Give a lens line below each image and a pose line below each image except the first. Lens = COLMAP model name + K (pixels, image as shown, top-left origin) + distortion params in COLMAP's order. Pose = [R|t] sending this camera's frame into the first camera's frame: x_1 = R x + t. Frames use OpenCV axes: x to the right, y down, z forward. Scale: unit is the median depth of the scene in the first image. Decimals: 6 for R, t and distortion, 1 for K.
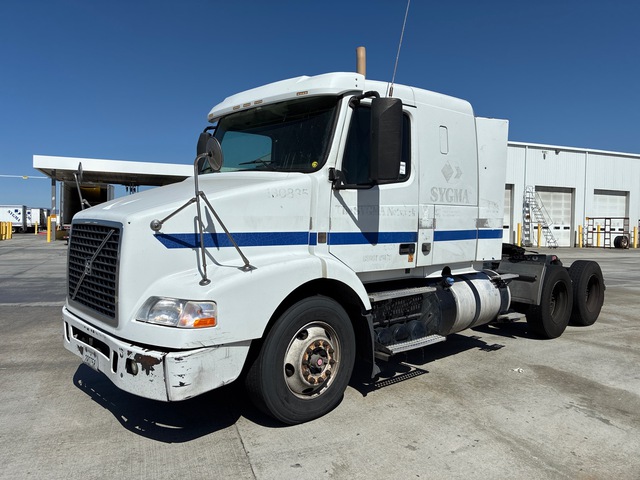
lens RADIAL K [[512.8, 0, 325.1], [0, 512.8, 236.7], [0, 0, 1]] dist [-0.011018, 0.000995]
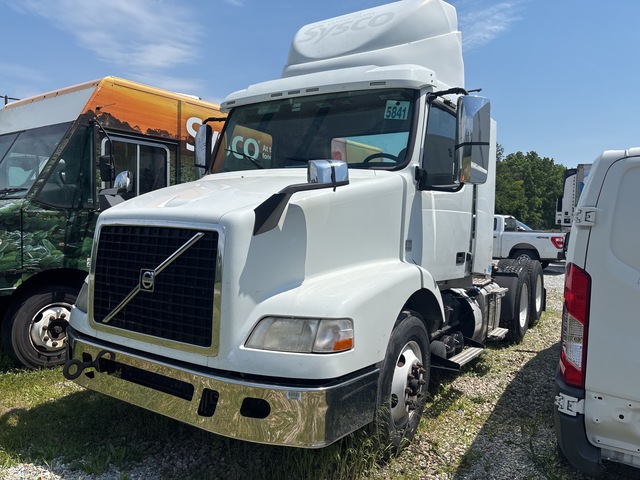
lens RADIAL K [[512.8, 0, 312.0], [0, 512.8, 231.5], [0, 0, 1]] dist [-0.011018, 0.000995]
pose [[0.969293, 0.005551, 0.245845, -0.395015], [0.001729, 0.999567, -0.029386, 0.006404], [-0.245902, 0.028909, 0.968864, 0.172451]]
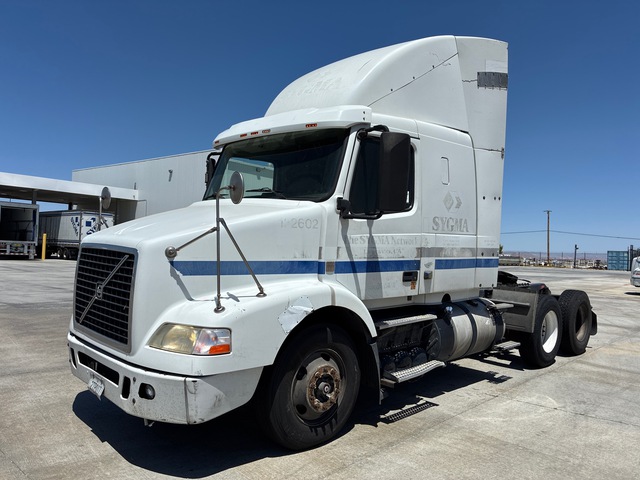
lens RADIAL K [[512.8, 0, 322.9], [0, 512.8, 238.3], [0, 0, 1]] dist [-0.011018, 0.000995]
pose [[0.999524, 0.014716, 0.027115, -0.048755], [-0.013681, 0.999185, -0.037982, -0.013354], [-0.027652, 0.037593, 0.998910, -0.021345]]
